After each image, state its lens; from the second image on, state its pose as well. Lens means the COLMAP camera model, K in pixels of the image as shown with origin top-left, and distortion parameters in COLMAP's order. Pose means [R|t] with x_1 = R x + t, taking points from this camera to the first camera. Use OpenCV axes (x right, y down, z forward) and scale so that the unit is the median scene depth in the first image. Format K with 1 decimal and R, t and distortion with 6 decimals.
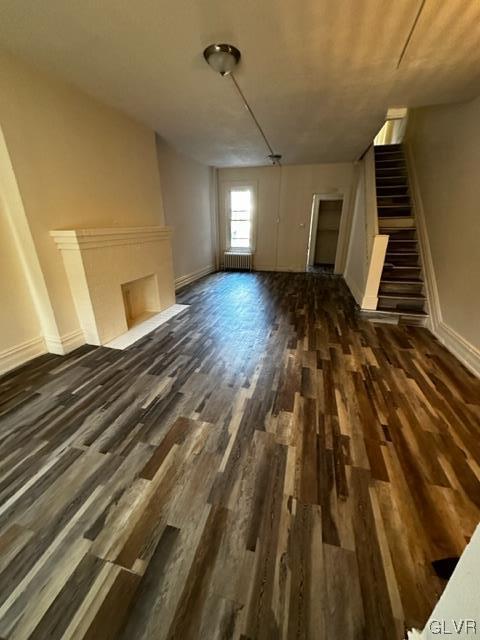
lens RADIAL K [[255.4, 0, 240.0], [0, 255.4, 320.0], [0, 0, 1]] dist [0.000811, 0.000124]
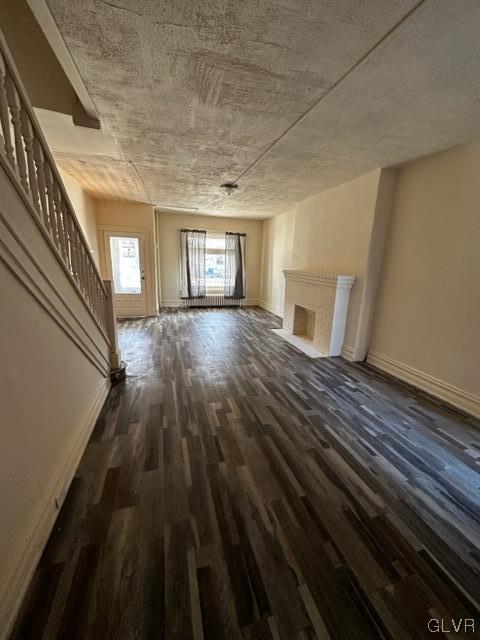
lens RADIAL K [[255.4, 0, 240.0], [0, 255.4, 320.0], [0, 0, 1]] dist [0.000811, 0.000124]
pose [[-0.852102, 0.097908, -0.514136, 0.631578], [-0.216897, 0.827959, 0.517145, -0.777389], [0.476317, 0.552175, -0.684270, 1.909364]]
